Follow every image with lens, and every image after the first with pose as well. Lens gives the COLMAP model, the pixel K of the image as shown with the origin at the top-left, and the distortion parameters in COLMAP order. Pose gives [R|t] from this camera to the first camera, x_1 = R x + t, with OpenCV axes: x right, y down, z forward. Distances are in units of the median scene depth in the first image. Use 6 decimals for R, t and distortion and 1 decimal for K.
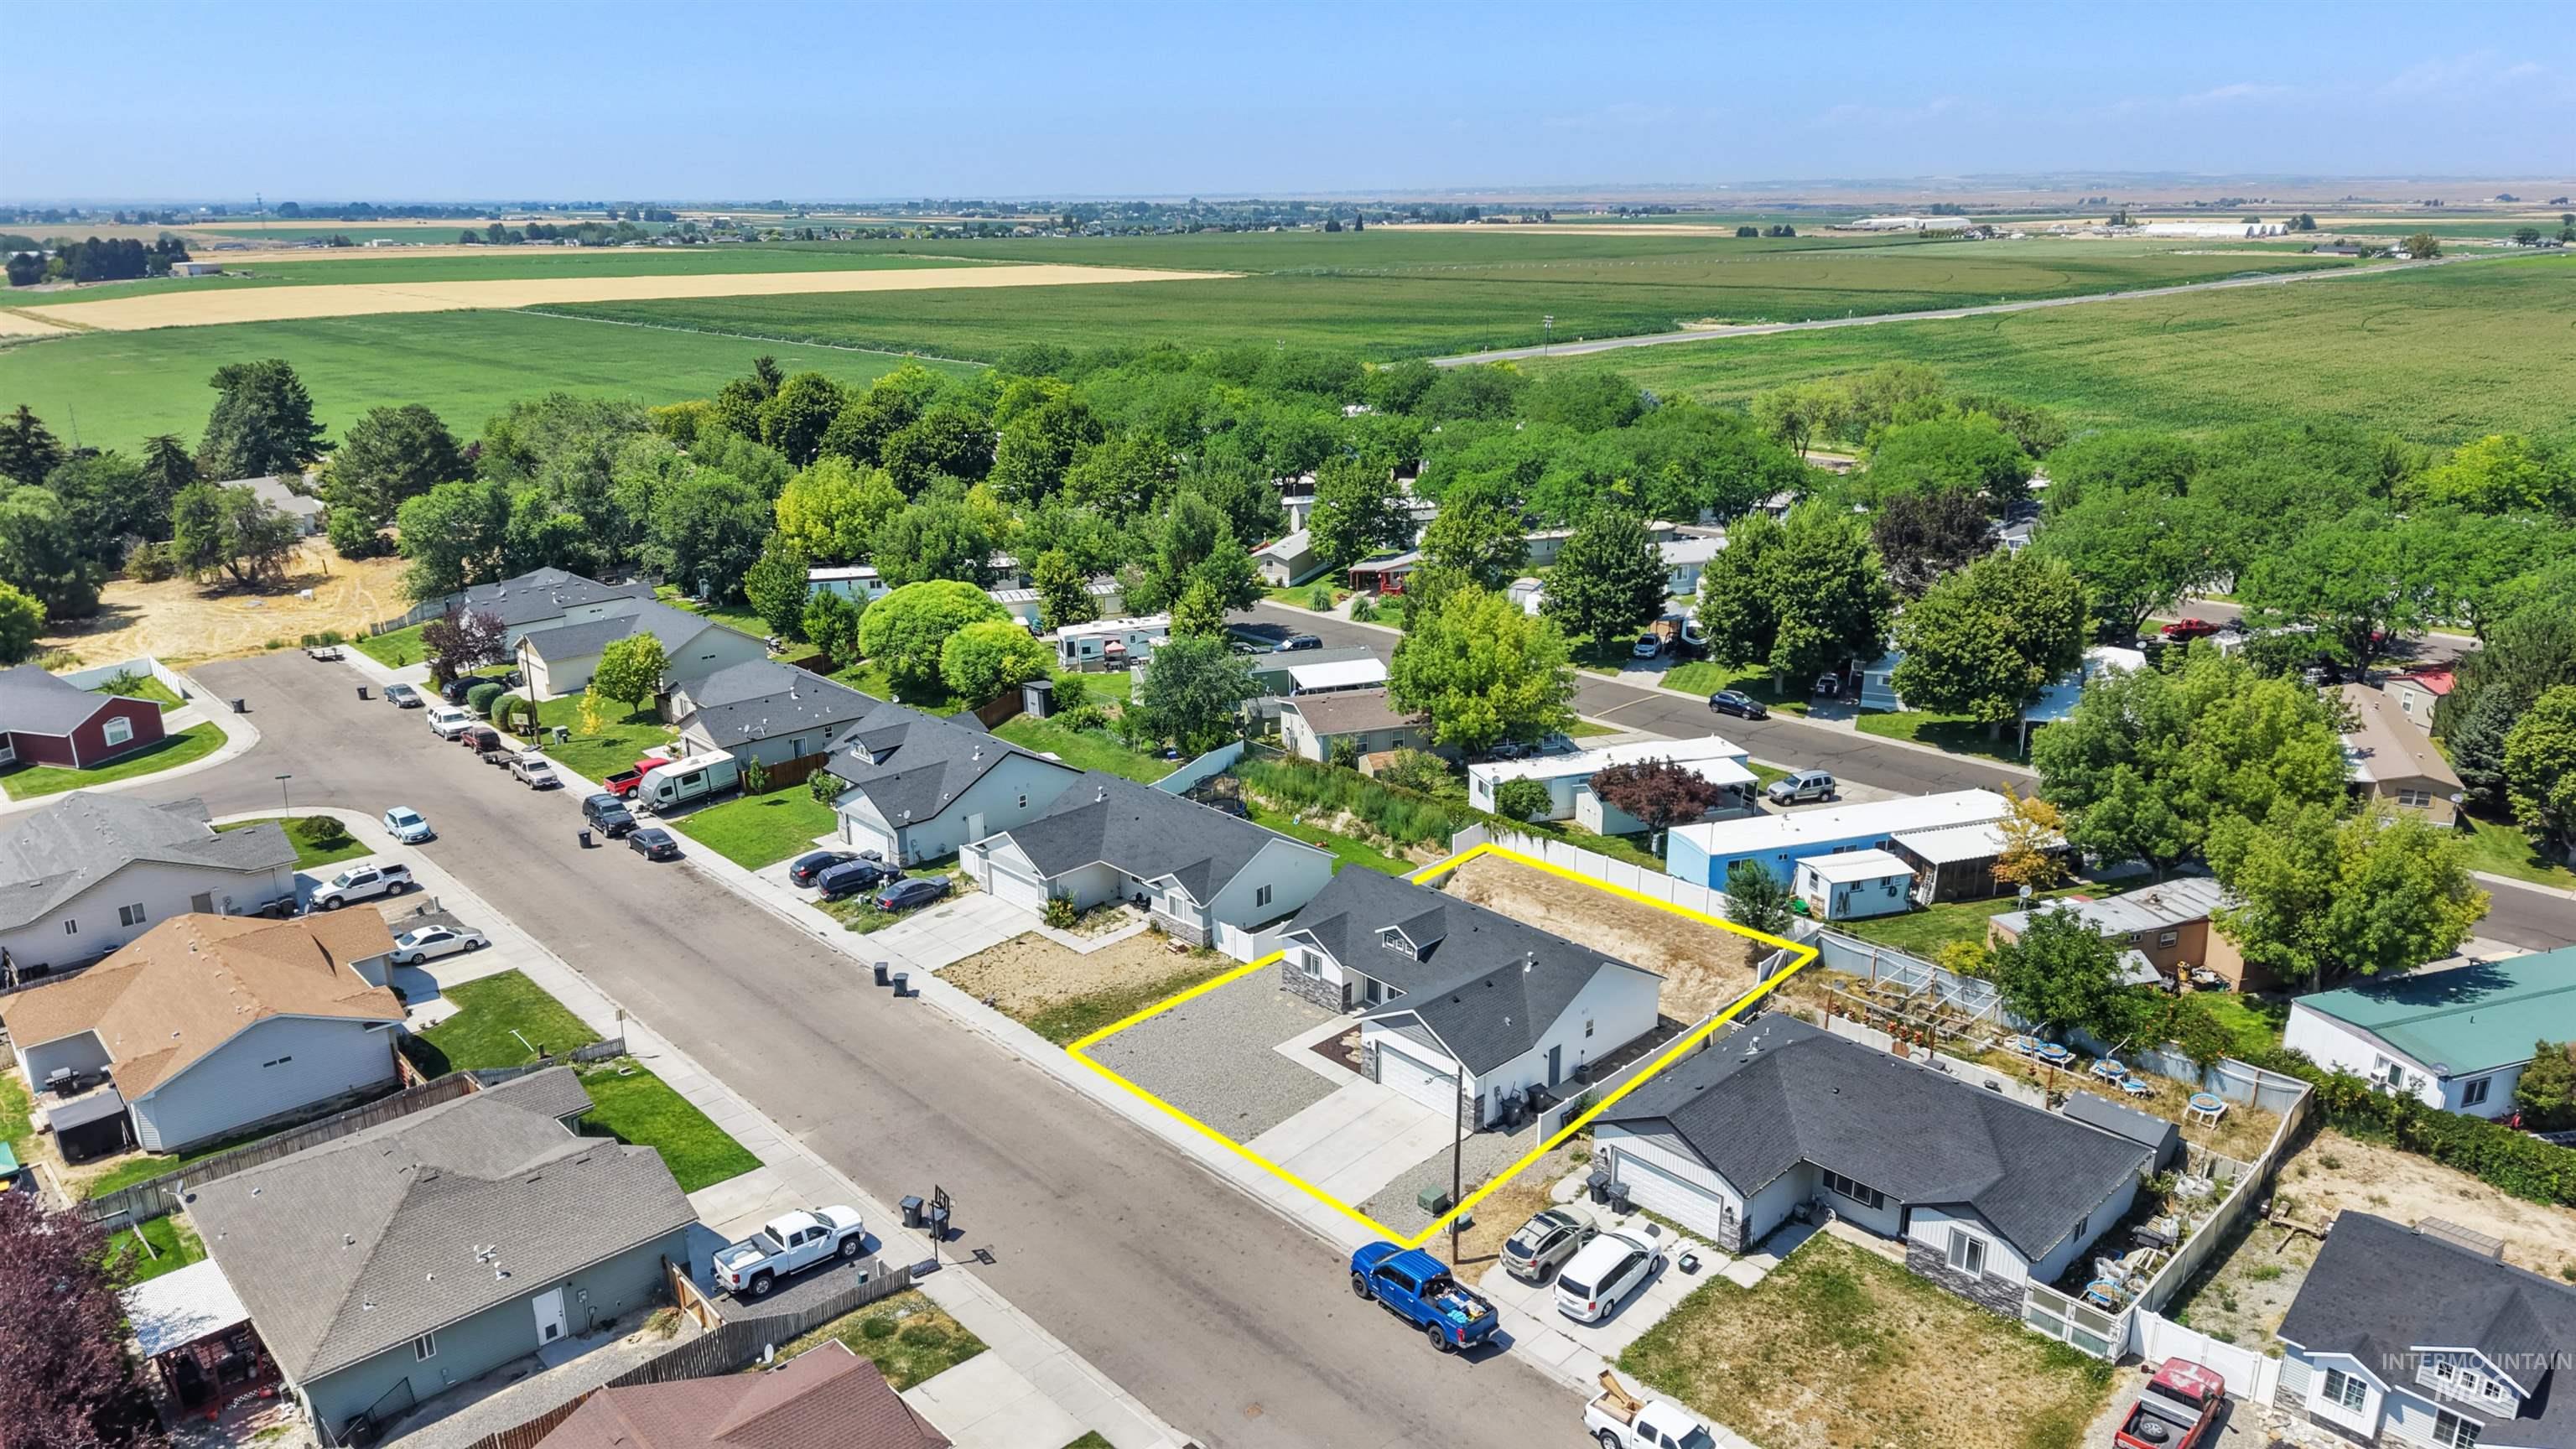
lens RADIAL K [[1715.7, 0, 1288.0], [0, 1715.7, 724.5], [0, 0, 1]] dist [0.056037, -0.106243]
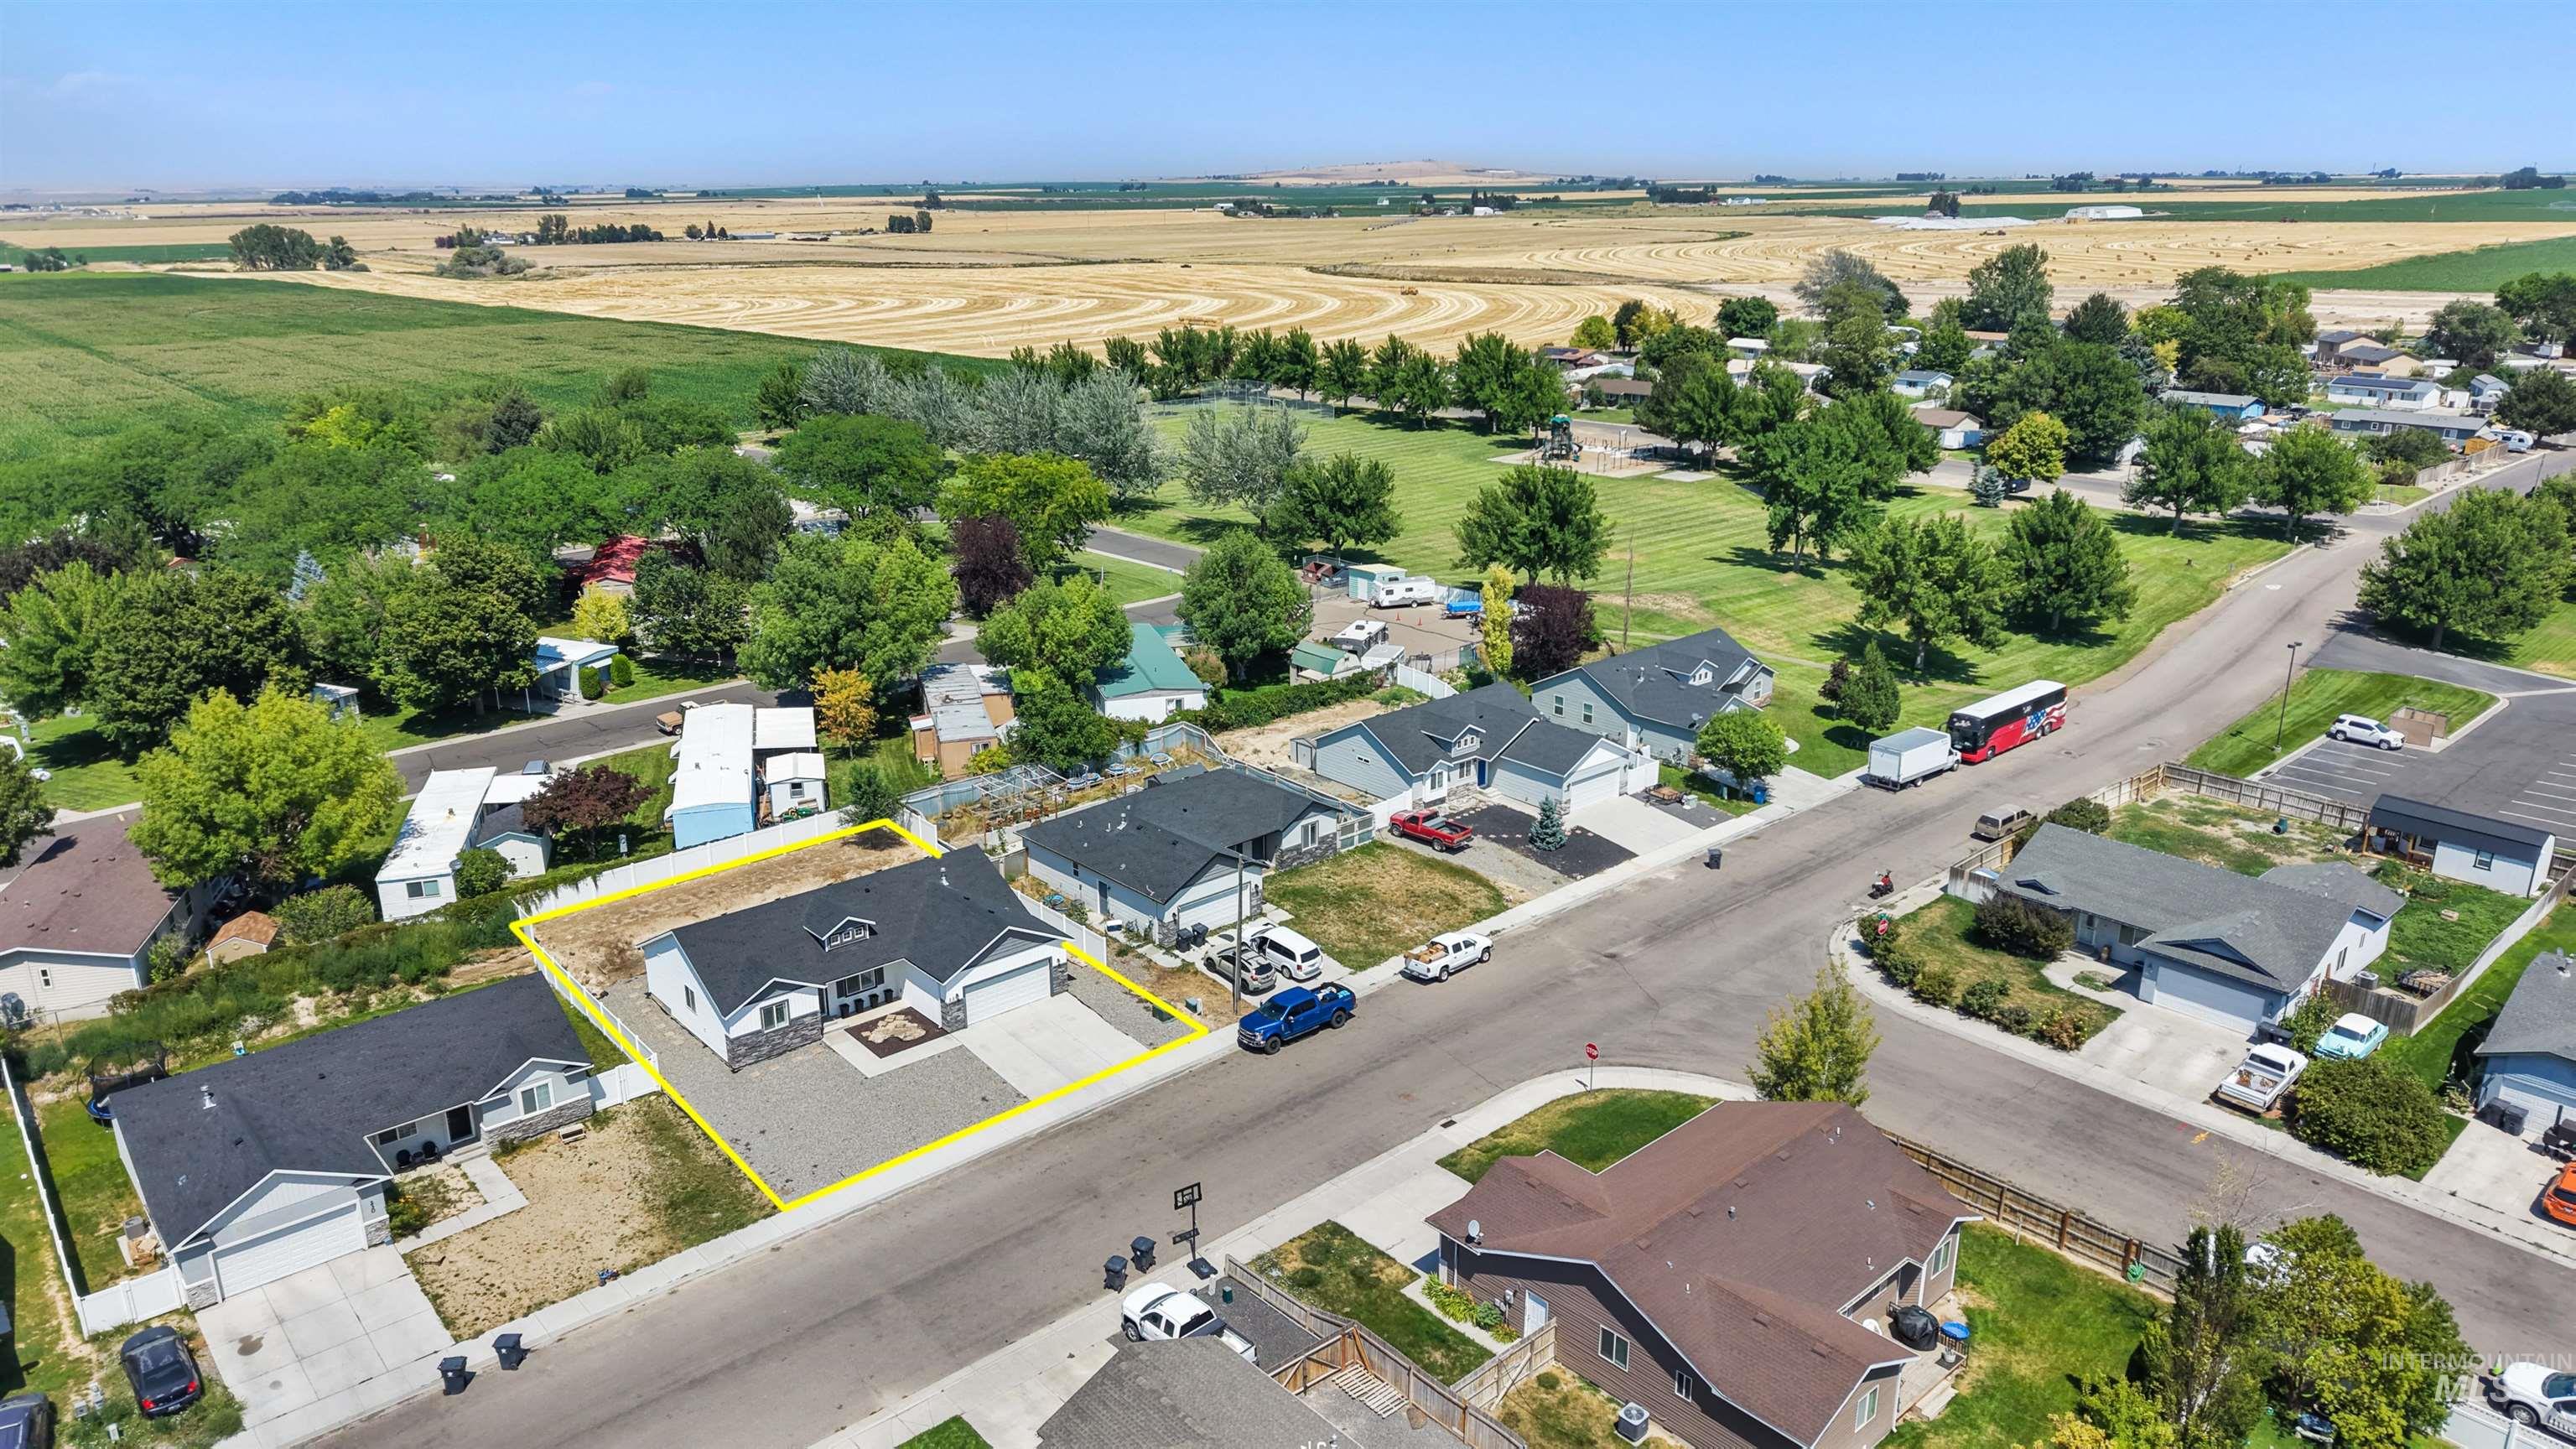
lens RADIAL K [[1701.3, 0, 1278.8], [0, 1701.3, 737.6], [0, 0, 1]] dist [0.071915, -0.099087]
pose [[0.029616, -0.298035, 0.954095, -0.757171], [0.300677, 0.912961, 0.275853, -0.157833], [-0.953266, 0.278705, 0.116651, 0.545398]]
